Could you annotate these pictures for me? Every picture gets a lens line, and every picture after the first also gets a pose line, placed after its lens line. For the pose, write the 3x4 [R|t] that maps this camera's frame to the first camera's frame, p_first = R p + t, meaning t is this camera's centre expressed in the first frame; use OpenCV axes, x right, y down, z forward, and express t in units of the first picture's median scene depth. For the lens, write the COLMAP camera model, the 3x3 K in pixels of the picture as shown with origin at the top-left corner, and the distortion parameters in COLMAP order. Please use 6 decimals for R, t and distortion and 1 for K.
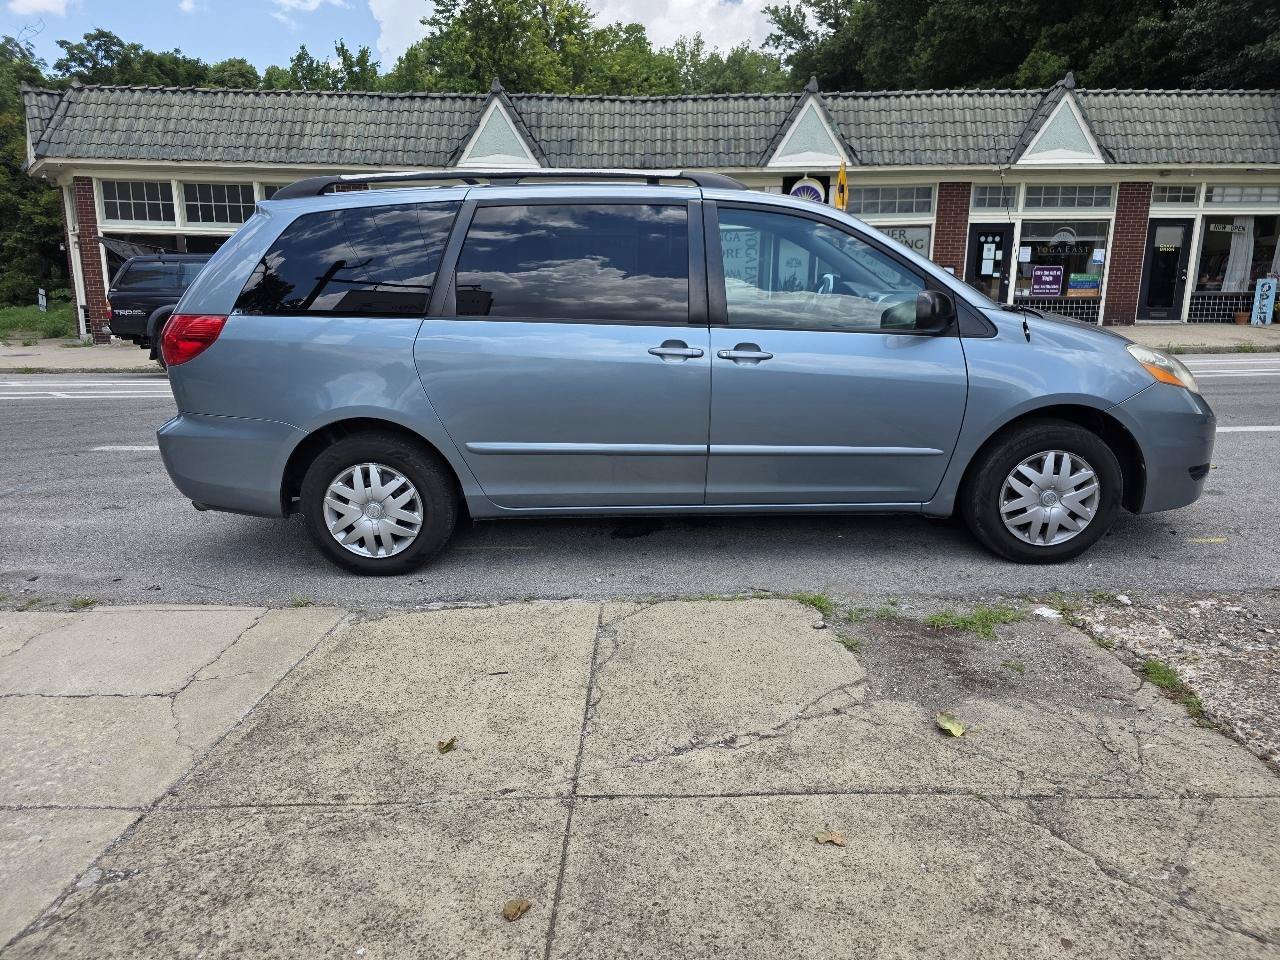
lens RADIAL K [[856.5, 0, 644.3], [0, 856.5, 492.9], [0, 0, 1]] dist [0.043486, -0.045184]
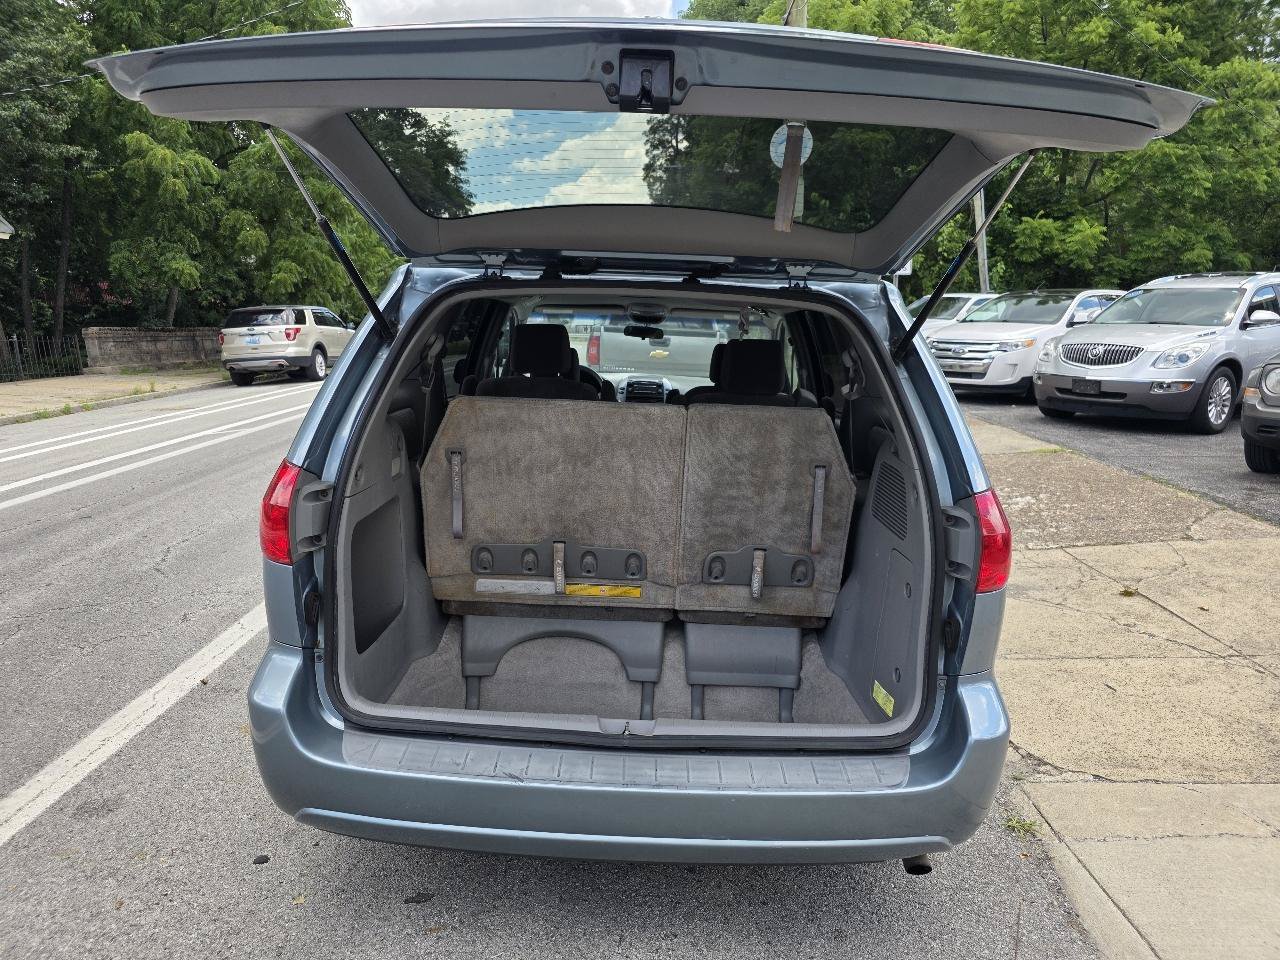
lens RADIAL K [[862.5, 0, 640.0], [0, 862.5, 480.0], [0, 0, 1]] dist [0.039160, -0.027920]
pose [[0.016127, -0.174201, 0.984578, -0.907876], [0.237864, 0.957105, 0.165444, -0.299915], [-0.971165, 0.231527, 0.056871, 1.000539]]
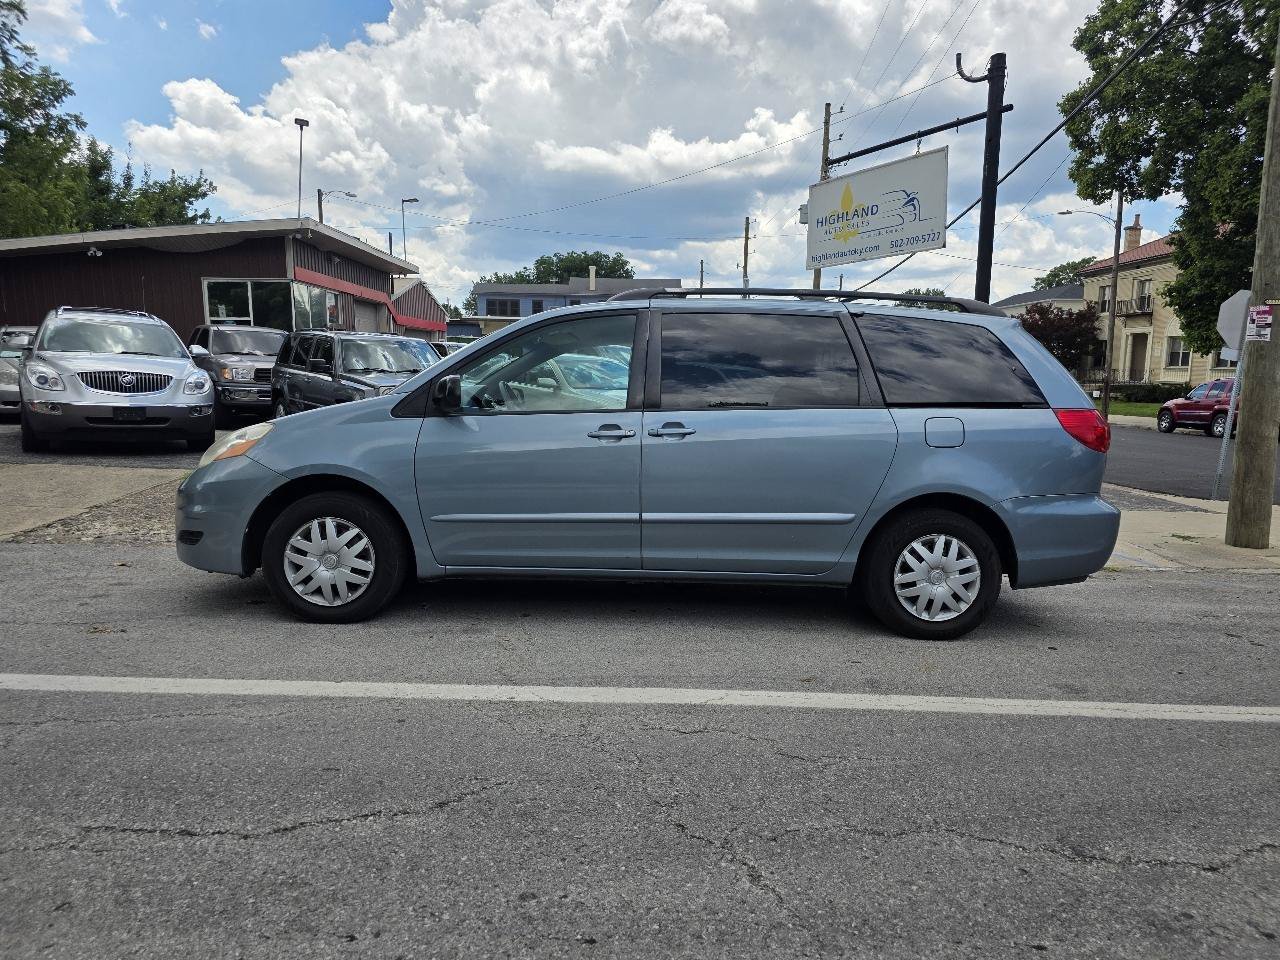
lens RADIAL K [[841.9, 0, 661.5], [0, 841.9, 507.9], [0, 0, 1]] dist [0.016263, -0.001279]
pose [[-0.999488, -0.013814, -0.028870, 0.060652], [-0.023717, 0.925370, 0.378321, -0.528456], [0.021490, 0.378812, -0.925224, 2.130363]]
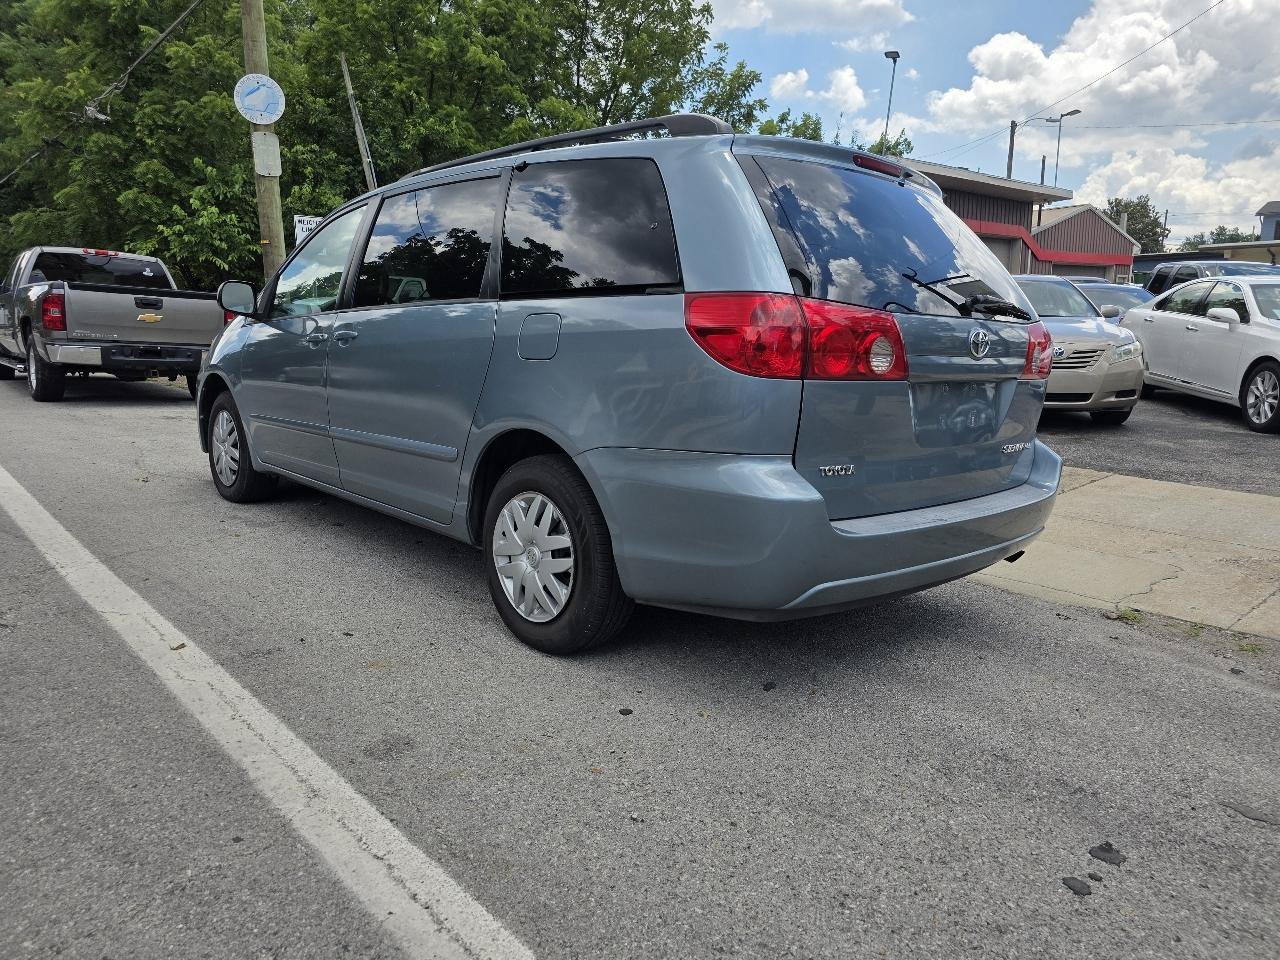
lens RADIAL K [[862.5, 0, 640.0], [0, 862.5, 480.0], [0, 0, 1]] dist [0.039160, -0.027920]
pose [[-0.678922, -0.130399, 0.722538, -0.798940], [0.172718, 0.928119, 0.329793, -0.356019], [-0.713606, 0.348699, -0.607598, 1.601098]]
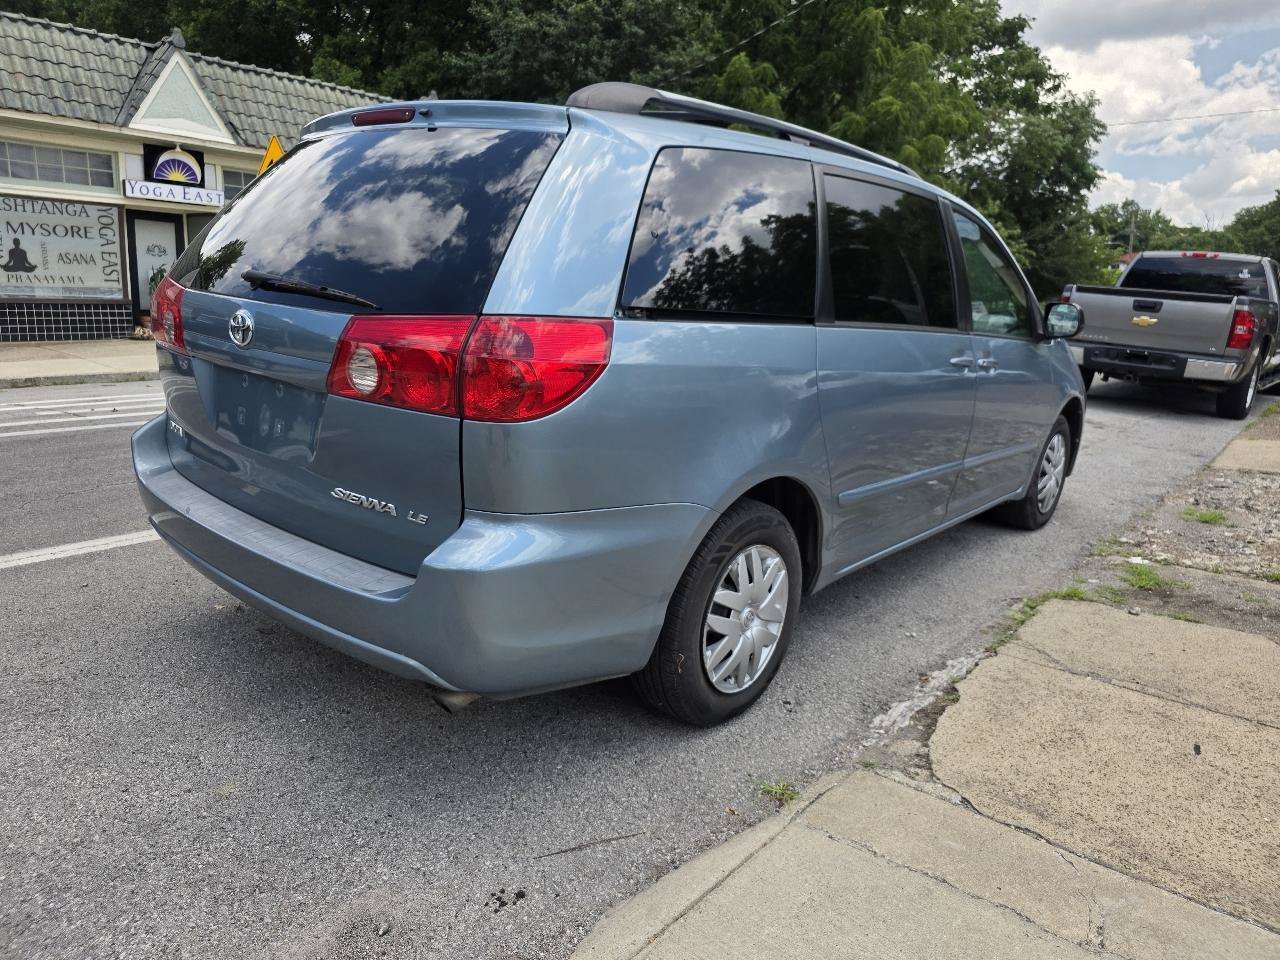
lens RADIAL K [[862.5, 0, 640.0], [0, 862.5, 480.0], [0, 0, 1]] dist [0.039160, -0.027920]
pose [[0.645984, -0.128434, 0.752469, -0.742420], [0.141597, 0.988798, 0.047212, -0.111008], [-0.750103, 0.076049, 0.656934, 0.541513]]
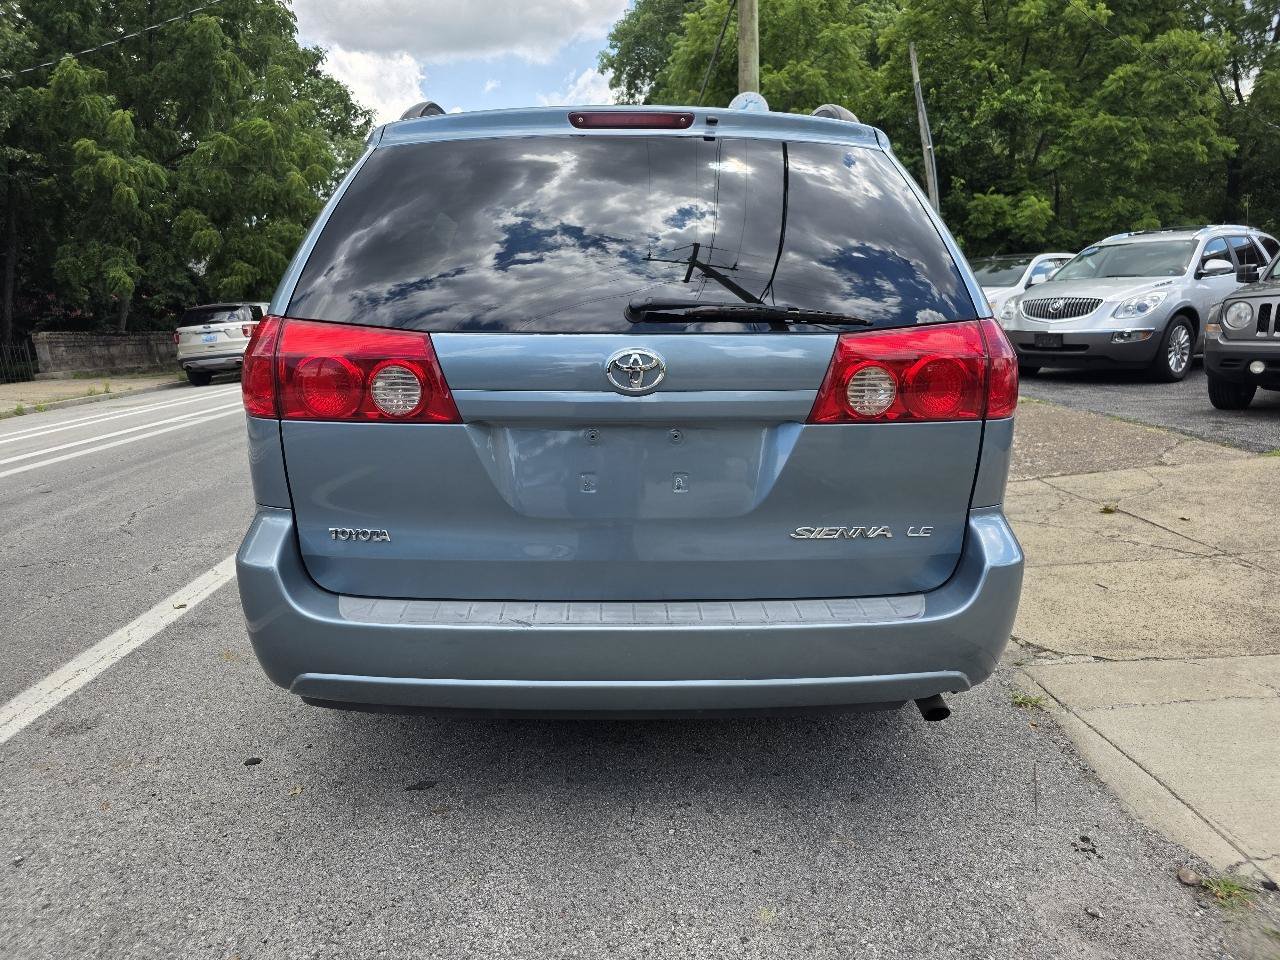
lens RADIAL K [[863.1, 0, 630.3], [0, 863.1, 469.8], [0, 0, 1]] dist [0.038711, -0.026775]
pose [[-0.019662, -0.161325, 0.986705, -0.908187], [0.272448, 0.948683, 0.160538, -0.225828], [-0.961970, 0.271982, 0.025300, 1.038444]]
